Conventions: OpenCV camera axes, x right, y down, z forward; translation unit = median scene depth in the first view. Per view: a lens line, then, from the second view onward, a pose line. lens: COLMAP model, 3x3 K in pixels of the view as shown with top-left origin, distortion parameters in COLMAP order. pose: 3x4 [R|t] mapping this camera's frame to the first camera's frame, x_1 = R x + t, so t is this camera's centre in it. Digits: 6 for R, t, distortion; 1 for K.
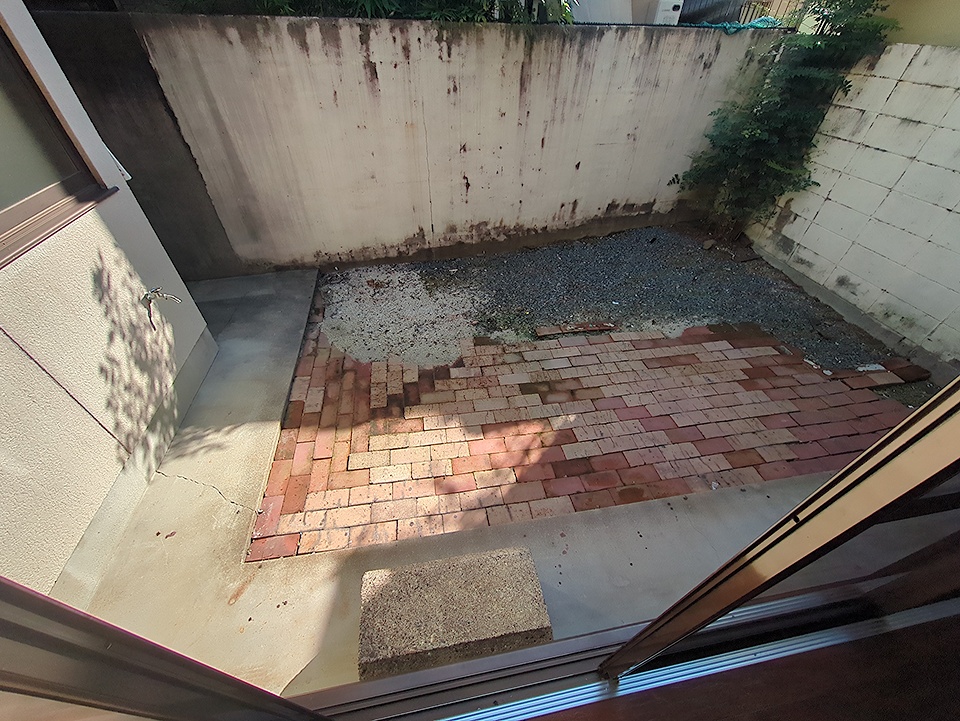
lens RADIAL K [[383.2, 0, 481.2], [0, 383.2, 361.2], [0, 0, 1]] dist [0.001650, 0.000162]
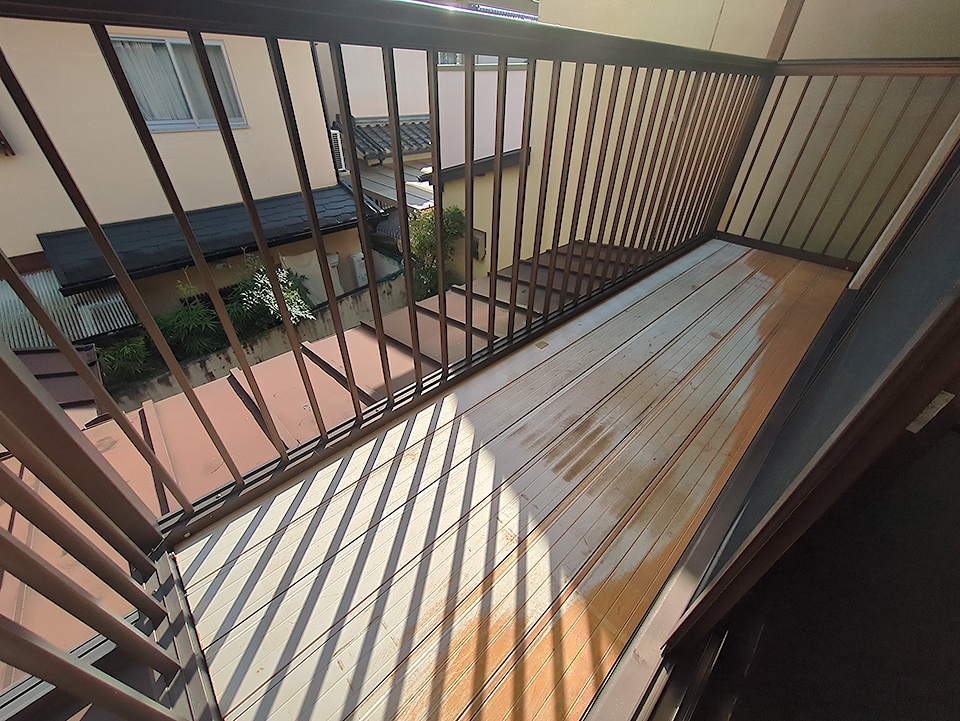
lens RADIAL K [[383.2, 0, 475.8], [0, 383.2, 354.7], [0, 0, 1]] dist [0.001650, 0.000162]
pose [[0.845015, -0.332005, 0.419192, 0.040597], [0.366874, 0.930267, -0.002770, -0.344922], [-0.389041, 0.156131, 0.907893, -1.011292]]
